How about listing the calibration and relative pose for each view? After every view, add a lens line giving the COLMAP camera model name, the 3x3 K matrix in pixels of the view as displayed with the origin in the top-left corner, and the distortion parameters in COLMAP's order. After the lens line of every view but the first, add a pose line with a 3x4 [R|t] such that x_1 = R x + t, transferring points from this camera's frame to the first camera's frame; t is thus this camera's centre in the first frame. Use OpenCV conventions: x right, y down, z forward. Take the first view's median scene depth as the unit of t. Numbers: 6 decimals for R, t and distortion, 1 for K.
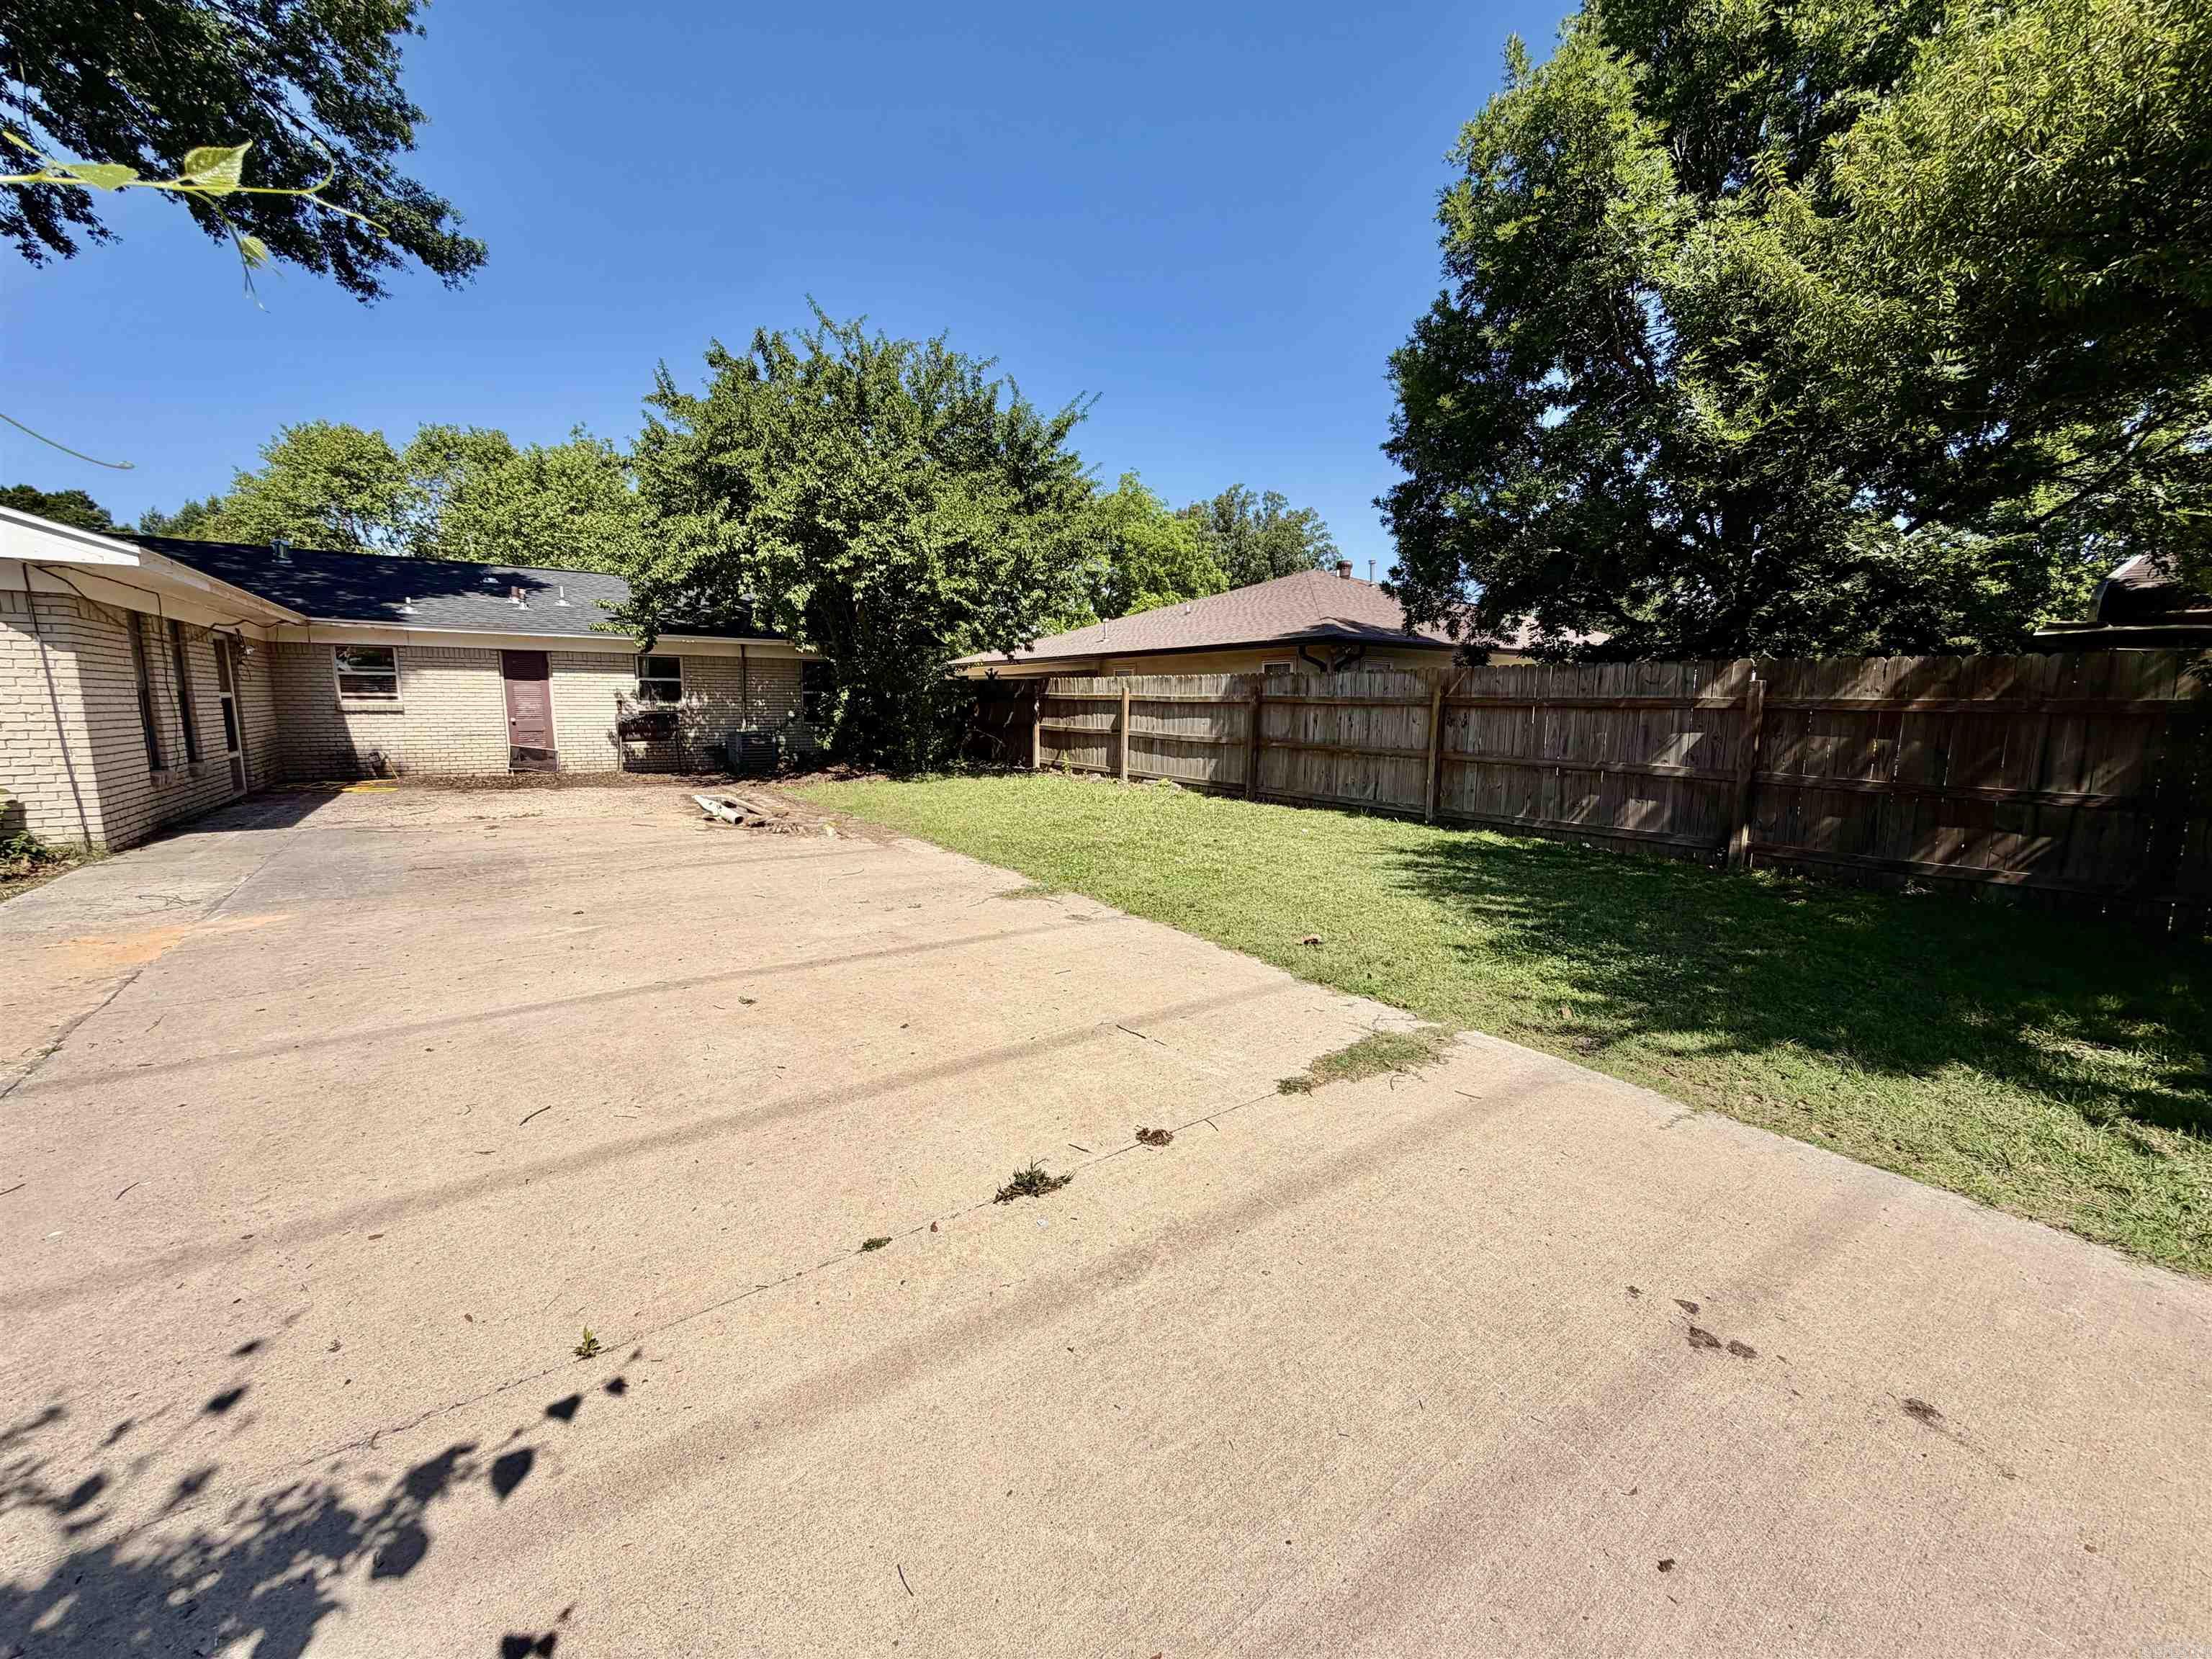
lens RADIAL K [[879.5, 0, 1101.0], [0, 879.5, 832.0], [0, 0, 1]] dist [0.000461, 0.000008]
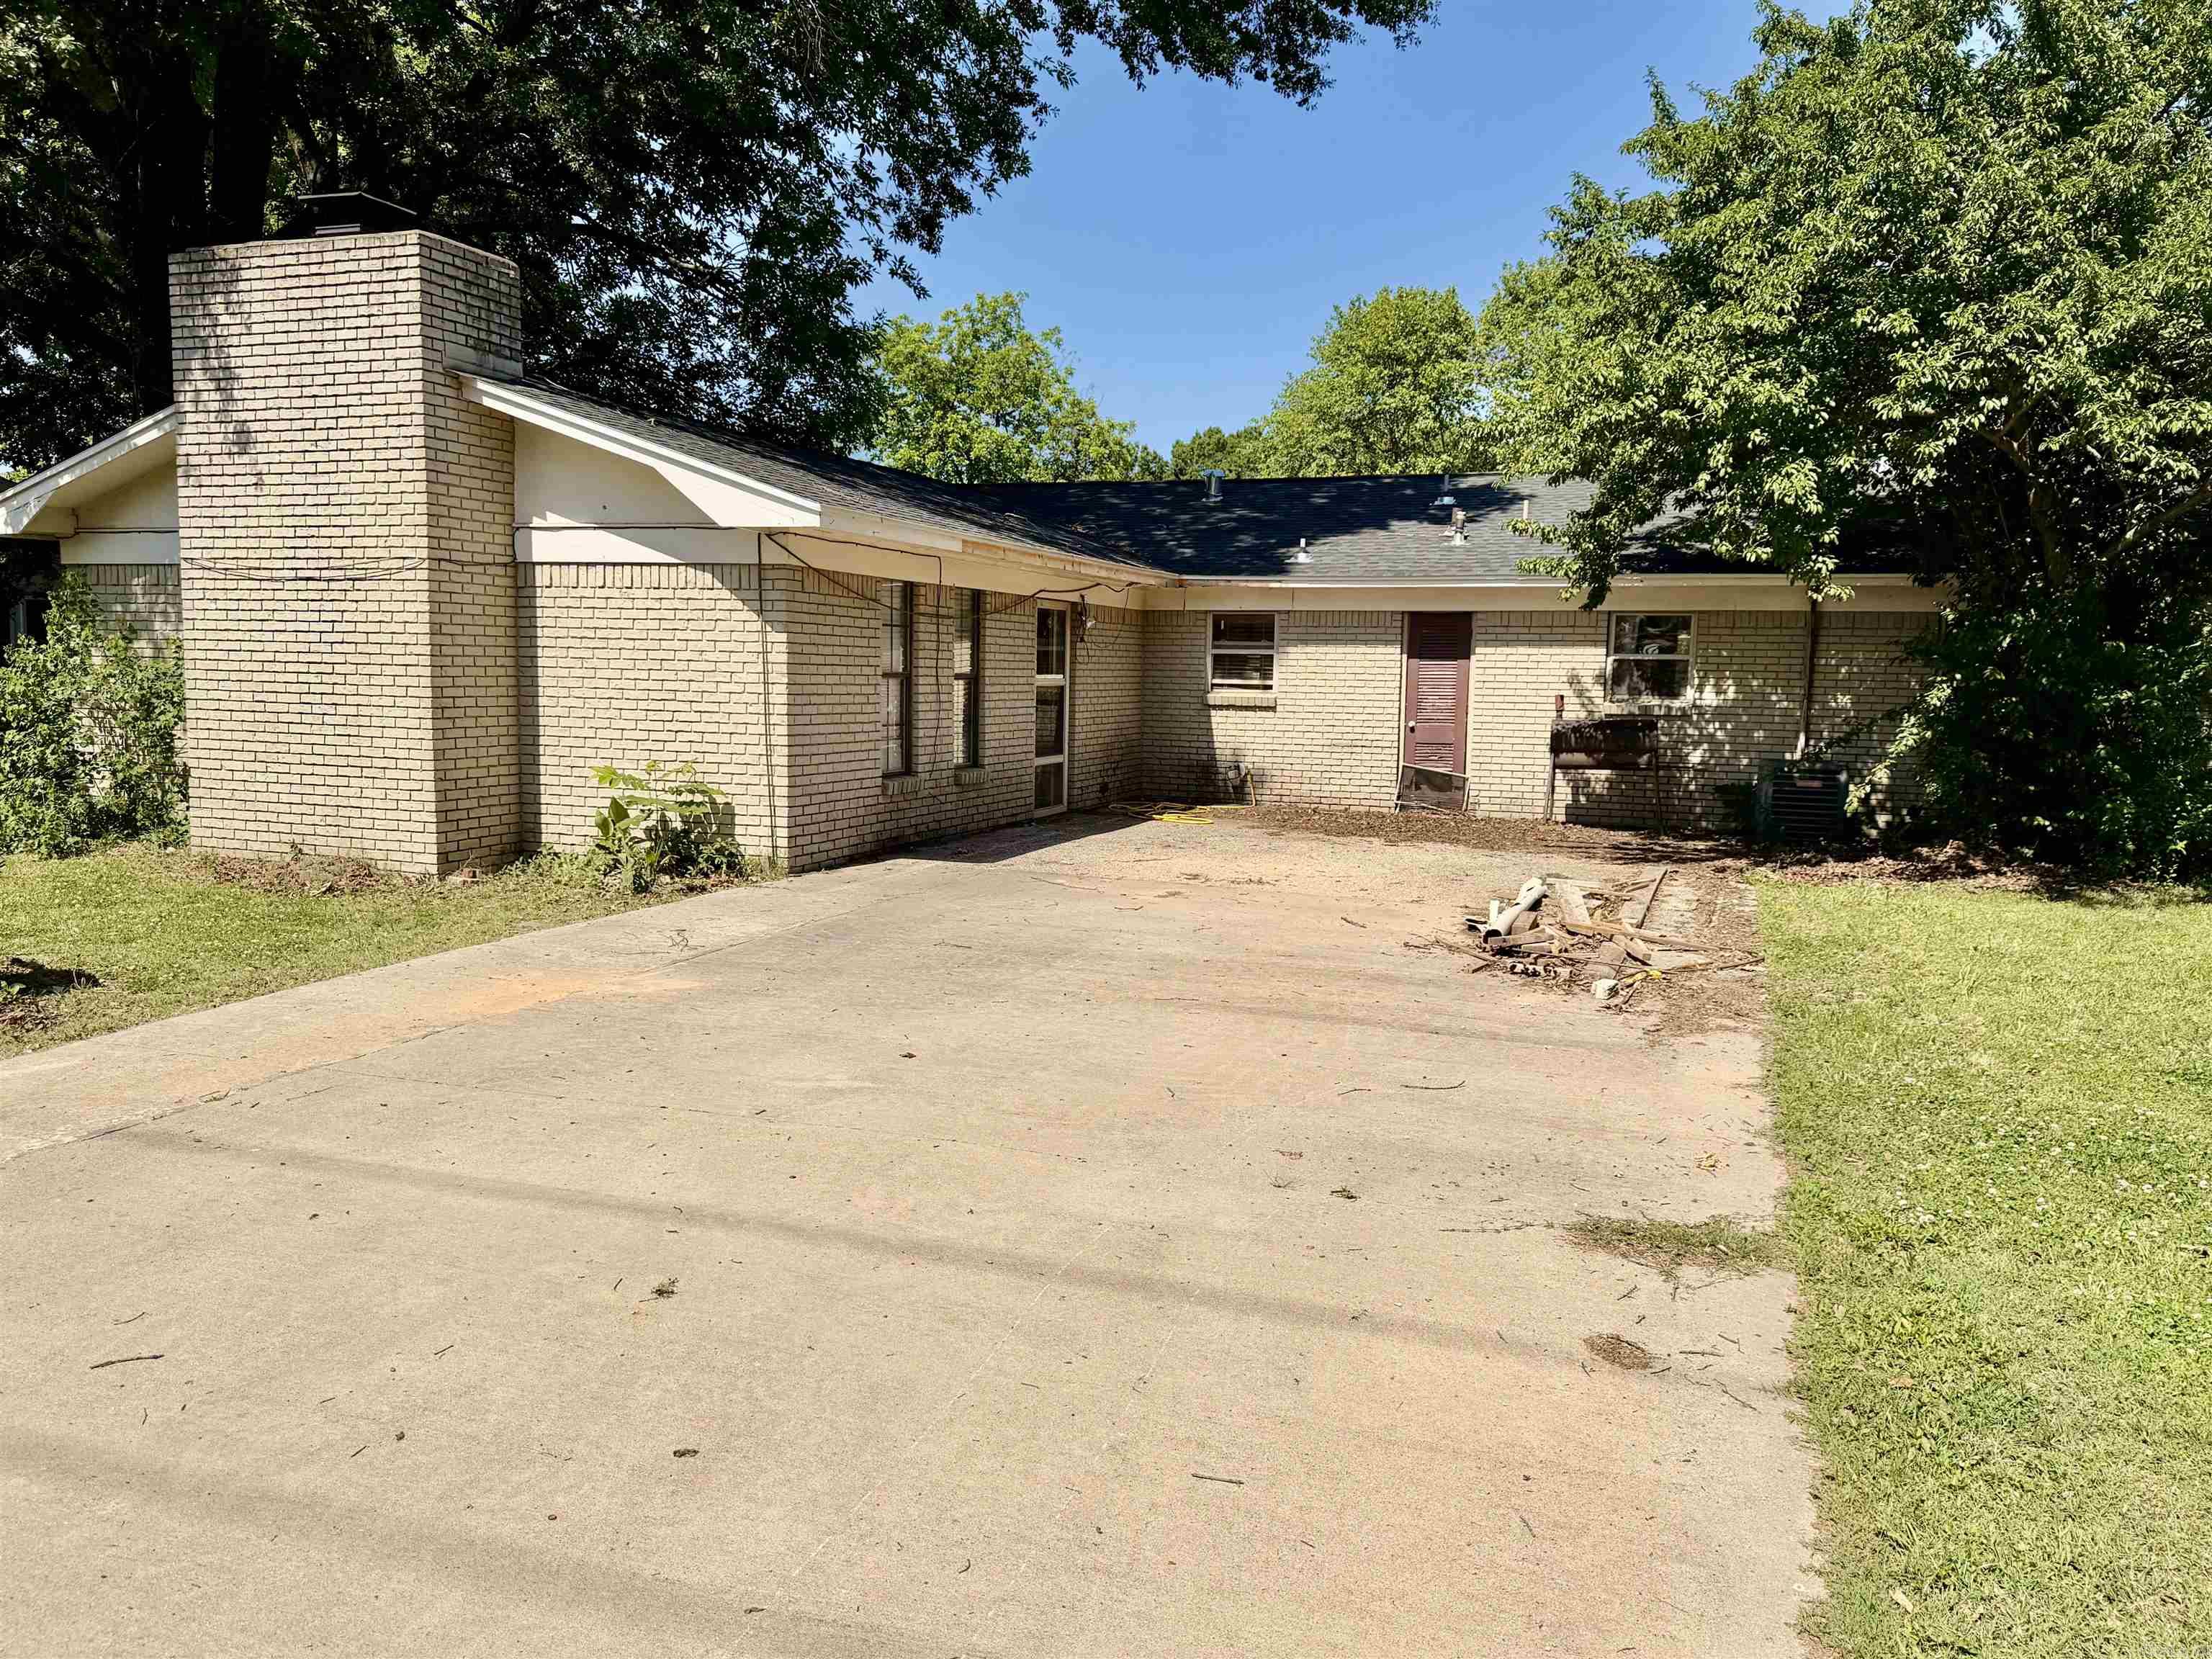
lens RADIAL K [[1615.2, 0, 1109.7], [0, 1615.2, 841.7], [0, 0, 1]] dist [0.159785, -0.302896]
pose [[0.589206, 0.090257, -0.802926, 0.164452], [-0.133943, 0.990903, 0.013097, -0.038439], [0.796804, 0.099829, 0.595935, 0.190277]]
